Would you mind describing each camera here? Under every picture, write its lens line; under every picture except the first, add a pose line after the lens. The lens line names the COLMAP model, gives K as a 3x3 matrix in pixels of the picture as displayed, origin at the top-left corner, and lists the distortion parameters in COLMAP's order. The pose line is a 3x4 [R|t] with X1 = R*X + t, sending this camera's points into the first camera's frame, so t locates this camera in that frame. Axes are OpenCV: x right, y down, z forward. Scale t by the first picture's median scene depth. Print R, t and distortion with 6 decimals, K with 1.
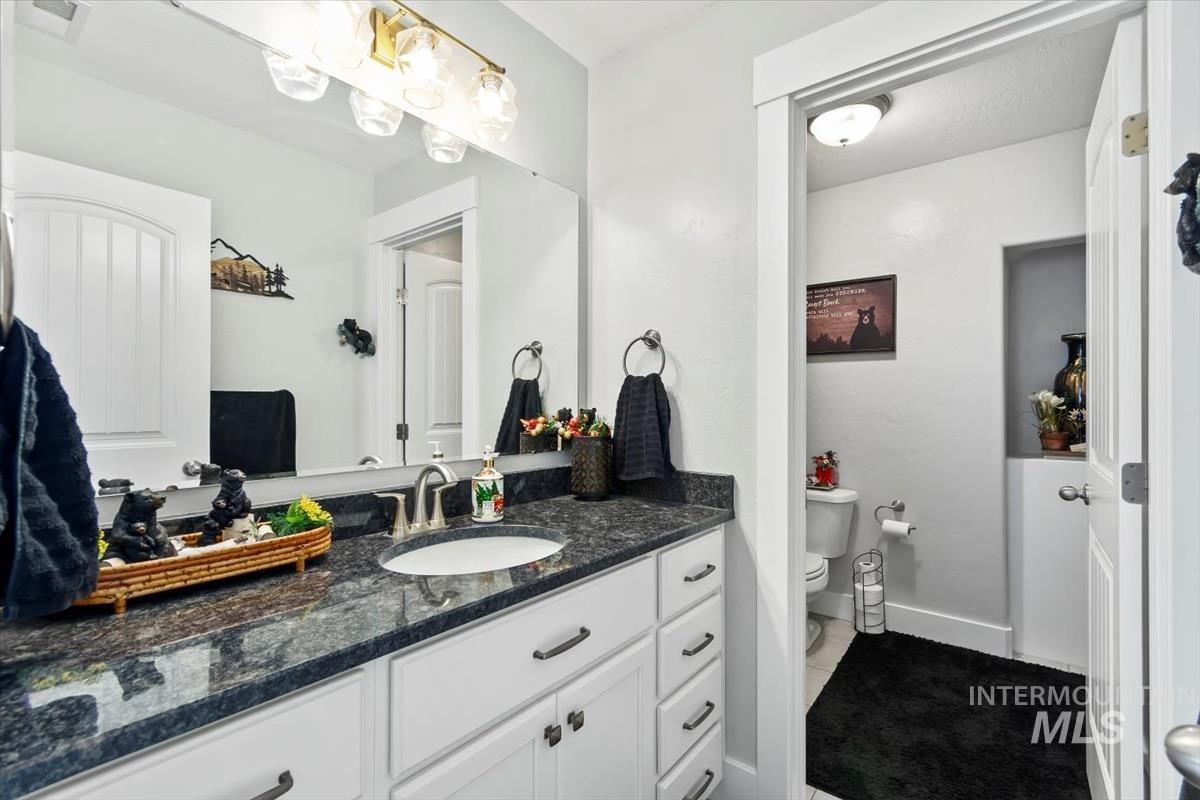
lens RADIAL K [[530.7, 0, 597.3], [0, 530.7, 397.8], [0, 0, 1]] dist [-0.003286, 0.000042]
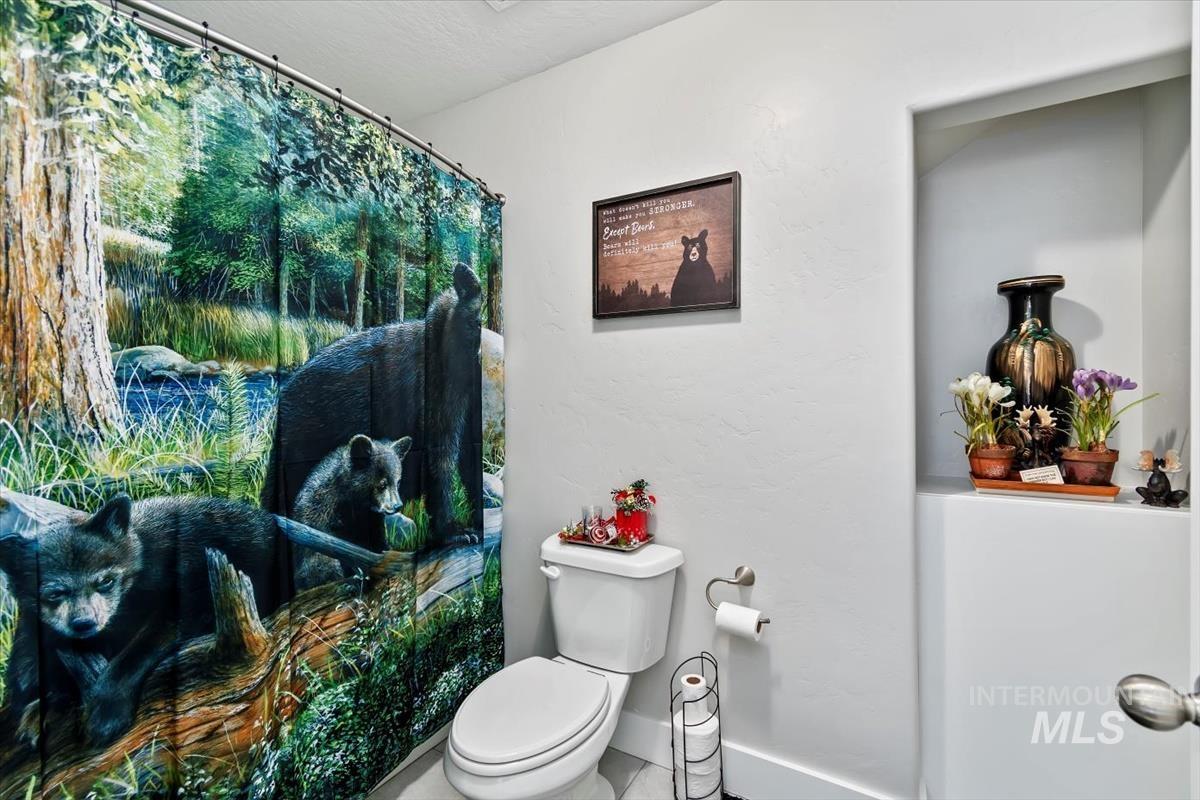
lens RADIAL K [[530.7, 0, 603.2], [0, 530.7, 395.7], [0, 0, 1]] dist [-0.003286, 0.000042]
pose [[0.989878, -0.007362, 0.141729, 0.334552], [0.006235, 0.999945, 0.008397, 0.001799], [-0.141783, -0.007428, 0.989870, 0.452247]]
